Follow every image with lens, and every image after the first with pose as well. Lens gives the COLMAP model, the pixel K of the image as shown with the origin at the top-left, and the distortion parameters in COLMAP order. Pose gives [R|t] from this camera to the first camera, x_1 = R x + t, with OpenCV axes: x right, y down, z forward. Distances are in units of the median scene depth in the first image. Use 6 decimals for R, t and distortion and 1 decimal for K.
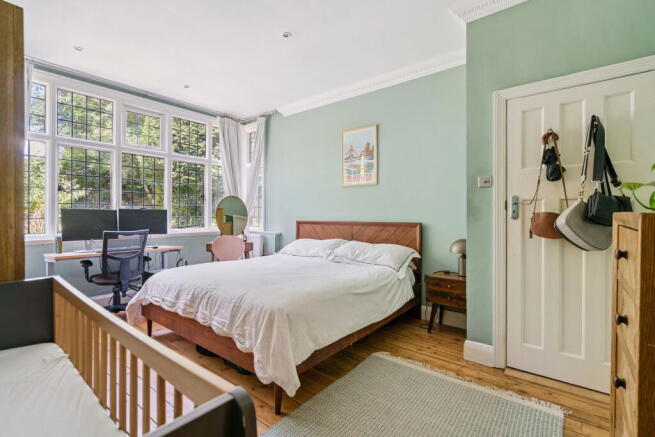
lens RADIAL K [[302.6, 0, 328.9], [0, 302.6, 215.6], [0, 0, 1]] dist [-0.002986, 0.001058]
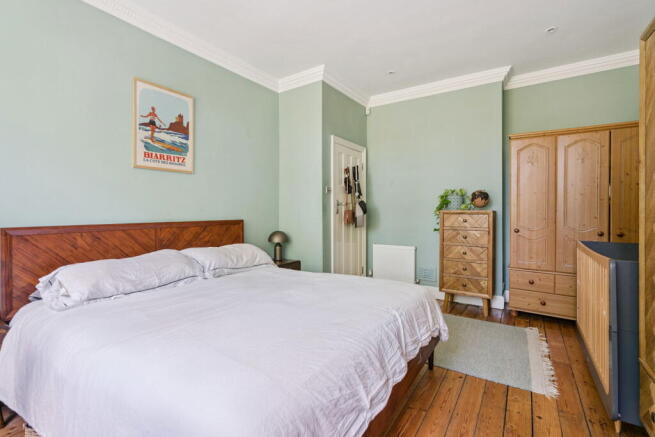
lens RADIAL K [[302.6, 0, 328.2], [0, 302.6, 213.3], [0, 0, 1]] dist [-0.002986, 0.001058]
pose [[-0.112493, -0.015187, 0.993536, -0.652357], [0.006811, 0.999848, 0.016055, -0.010873], [-0.993629, 0.008573, -0.112373, 0.734154]]
